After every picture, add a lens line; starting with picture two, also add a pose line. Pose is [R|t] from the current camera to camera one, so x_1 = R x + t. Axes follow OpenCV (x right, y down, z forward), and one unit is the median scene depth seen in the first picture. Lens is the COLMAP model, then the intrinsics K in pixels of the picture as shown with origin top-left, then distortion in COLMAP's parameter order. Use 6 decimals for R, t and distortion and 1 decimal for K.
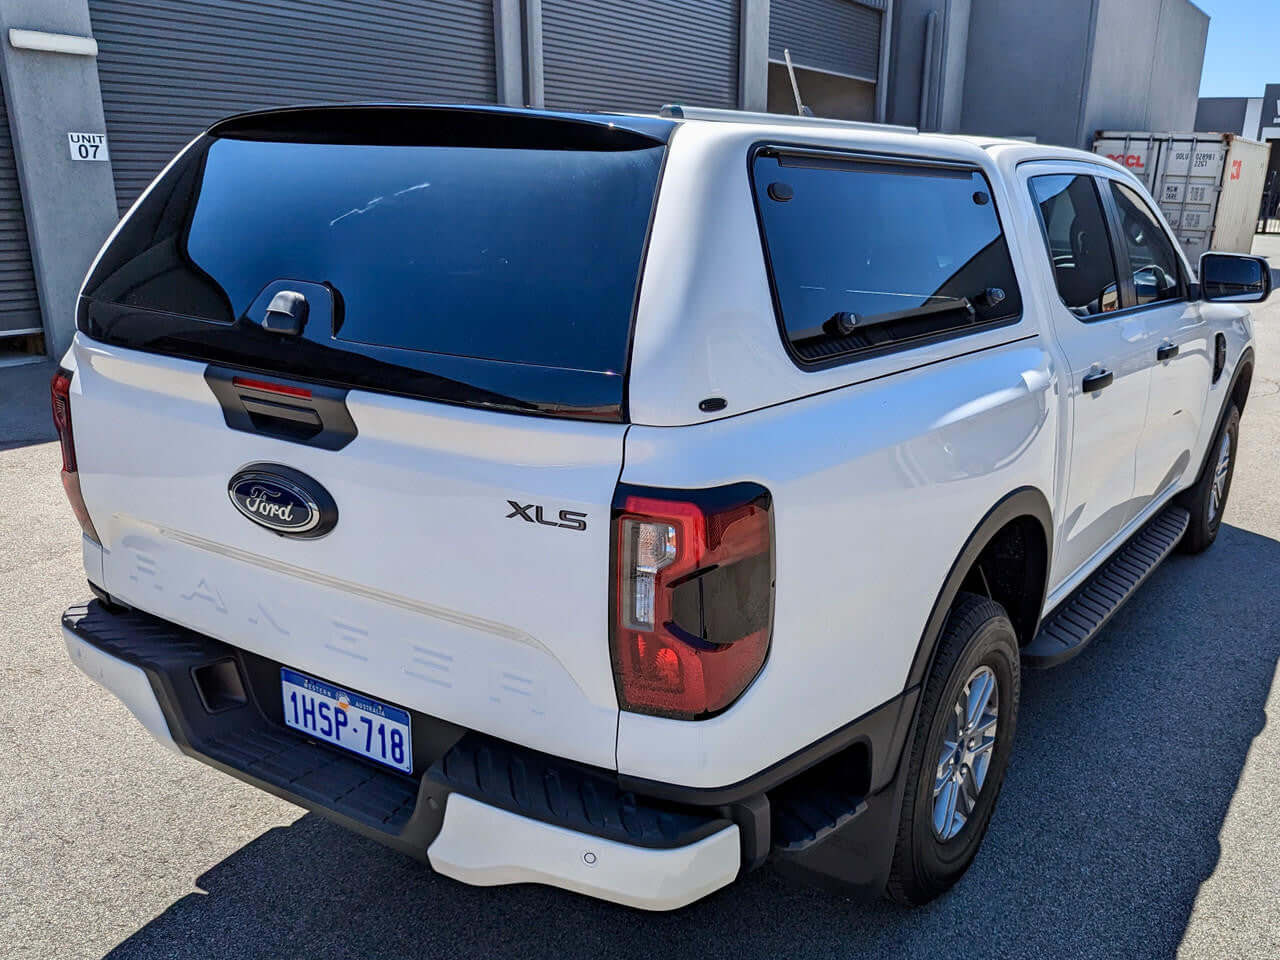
lens RADIAL K [[1122.3, 0, 614.7], [0, 1122.3, 502.2], [0, 0, 1]] dist [-0.000051, 0.014866]
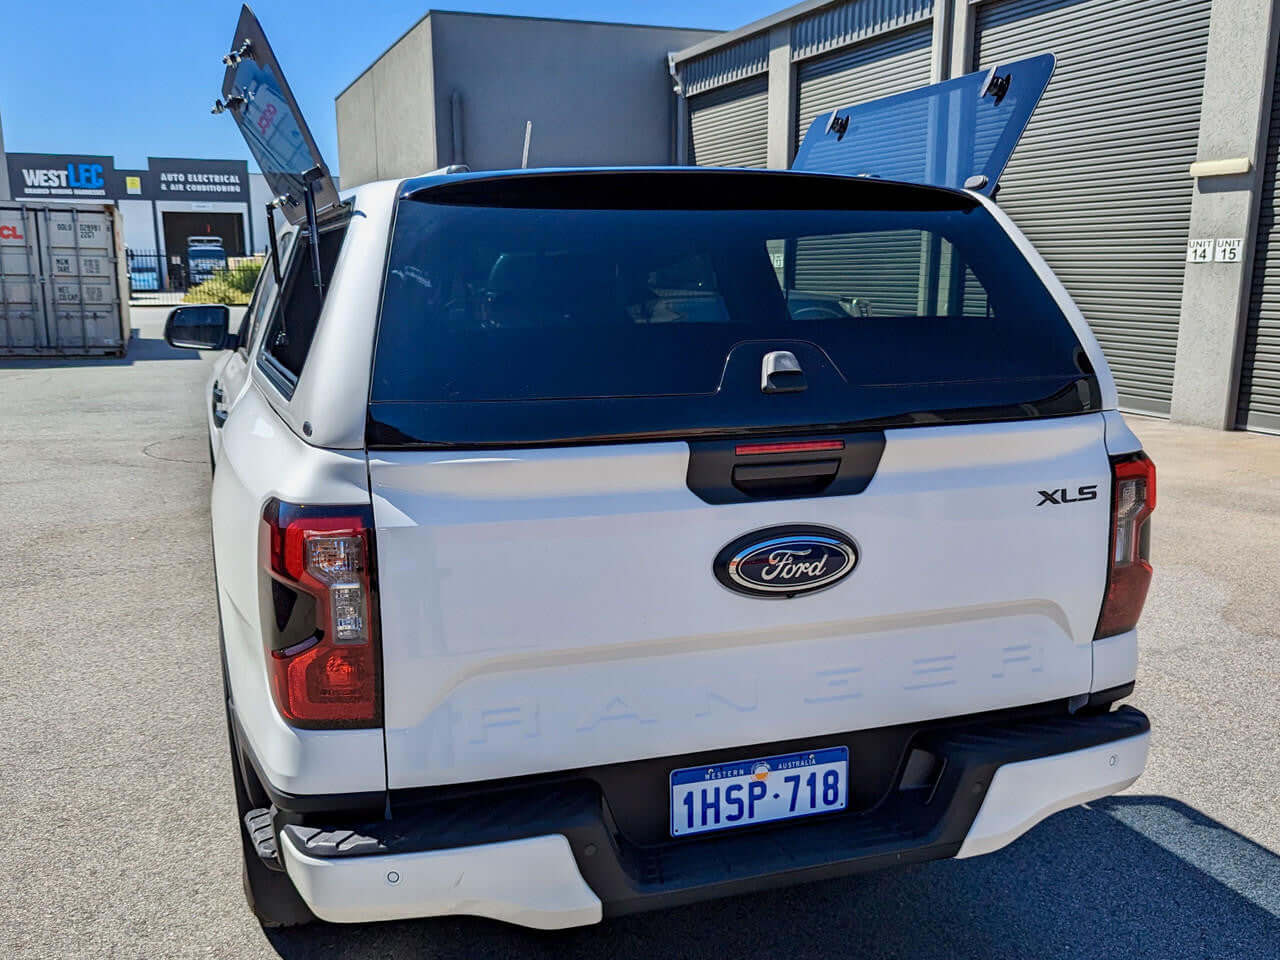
lens RADIAL K [[1228.7, 0, 627.3], [0, 1228.7, 519.3], [0, 0, 1]] dist [0.037625, 0.000000]
pose [[0.631868, -0.188524, 0.751799, -1.071025], [0.239076, 0.970078, 0.042323, -0.104333], [-0.737282, 0.152995, 0.658033, 0.361339]]
